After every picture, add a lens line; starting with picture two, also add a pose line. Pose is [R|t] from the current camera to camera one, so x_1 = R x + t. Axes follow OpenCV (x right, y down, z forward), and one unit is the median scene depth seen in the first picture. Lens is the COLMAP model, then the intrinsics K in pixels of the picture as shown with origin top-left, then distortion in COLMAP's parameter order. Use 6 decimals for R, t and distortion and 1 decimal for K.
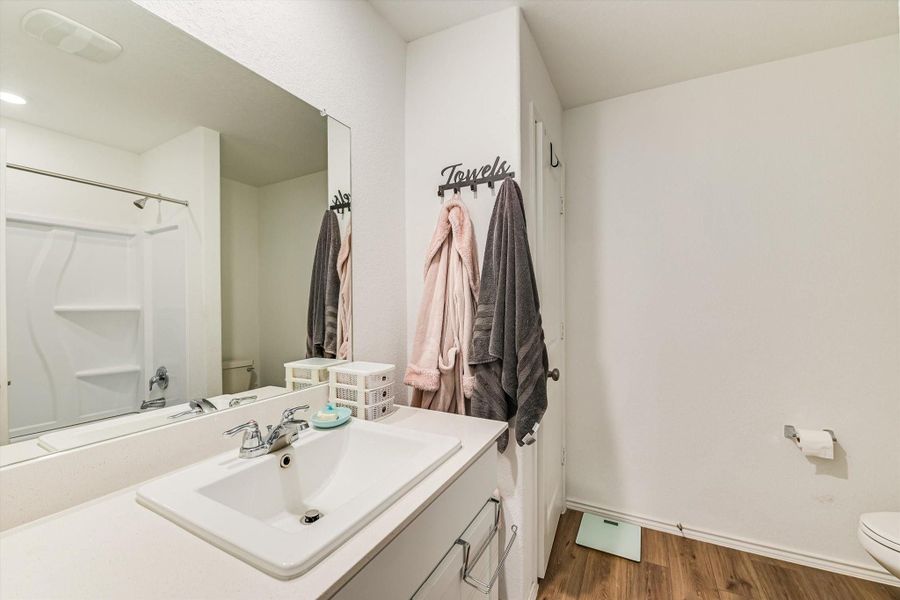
lens RADIAL K [[371.2, 0, 447.2], [0, 371.2, 302.5], [0, 0, 1]] dist [-0.001537, -0.000068]
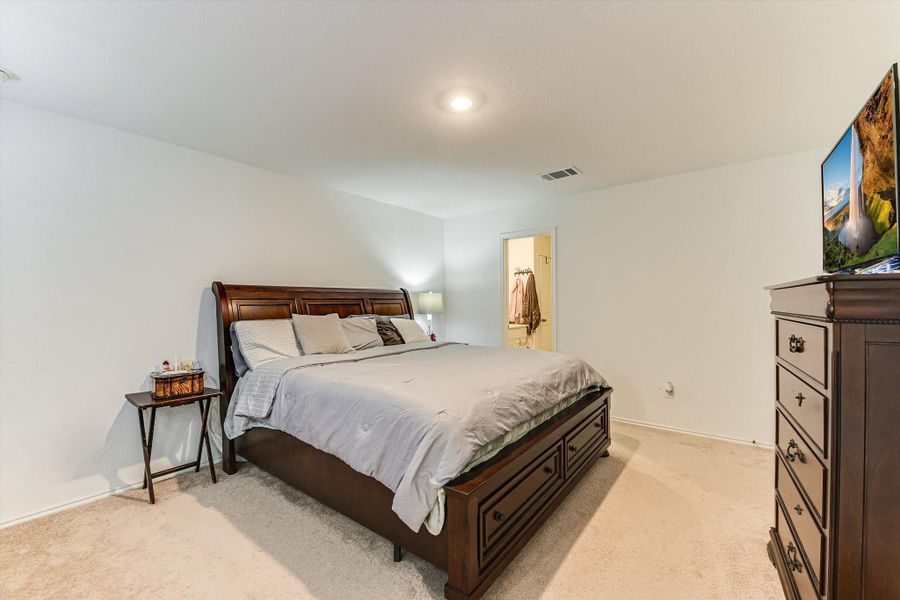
lens RADIAL K [[371.2, 0, 445.8], [0, 371.2, 299.1], [0, 0, 1]] dist [-0.001537, -0.000068]
pose [[0.986066, 0.002233, -0.166343, -0.096718], [-0.002163, 0.999997, 0.000603, -0.031637], [0.166343, -0.000234, 0.986068, -3.391786]]
